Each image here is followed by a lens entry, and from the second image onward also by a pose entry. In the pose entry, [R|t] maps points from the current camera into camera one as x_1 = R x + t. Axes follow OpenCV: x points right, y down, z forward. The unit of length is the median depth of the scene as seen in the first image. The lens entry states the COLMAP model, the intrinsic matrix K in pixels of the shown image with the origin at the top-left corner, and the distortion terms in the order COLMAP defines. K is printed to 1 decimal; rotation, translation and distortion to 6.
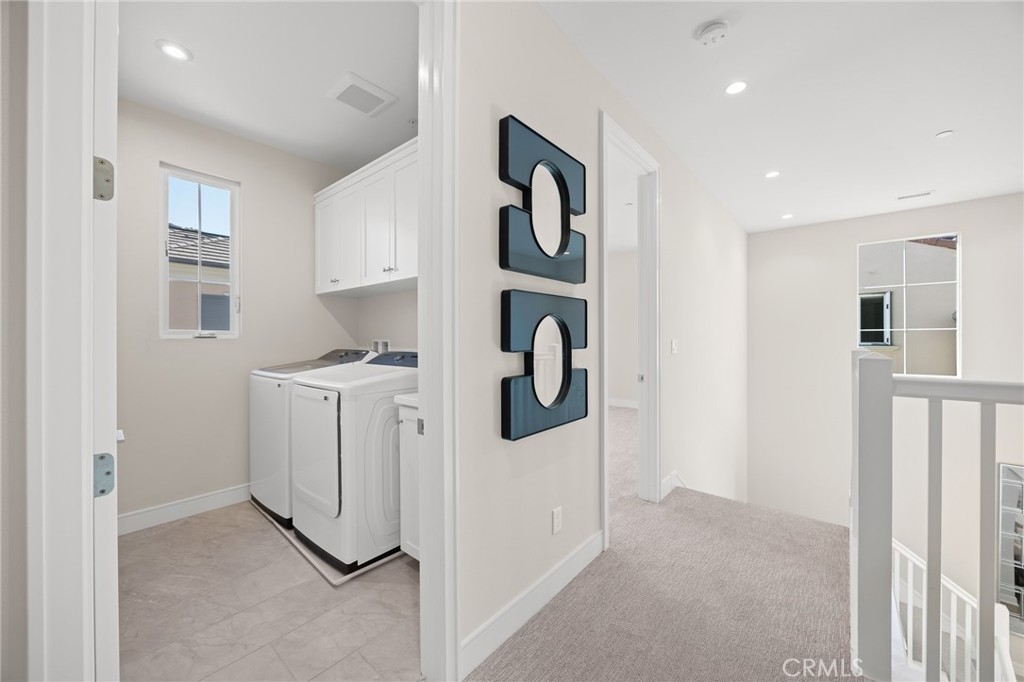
lens RADIAL K [[386.3, 0, 519.1], [0, 386.3, 337.4], [0, 0, 1]] dist [-0.001579, 0.000026]
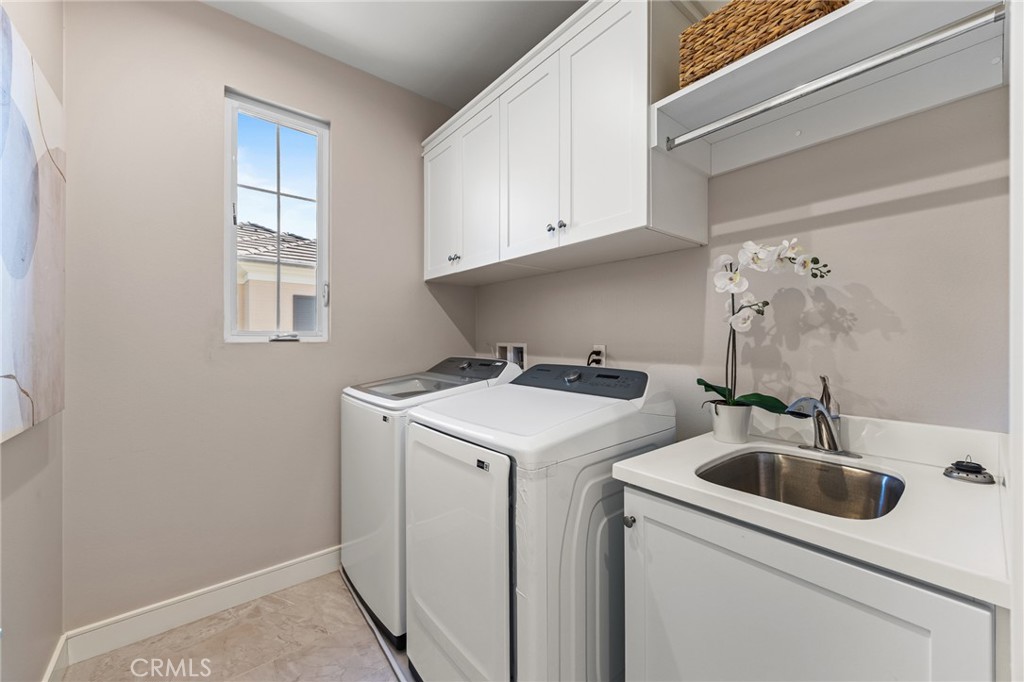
lens RADIAL K [[386.3, 0, 519.1], [0, 386.3, 337.4], [0, 0, 1]] dist [-0.001579, 0.000026]
pose [[0.985552, 0.002606, -0.169353, -0.275513], [-0.002851, 0.999995, -0.001207, -0.006079], [0.169349, 0.001672, 0.985555, 0.384081]]
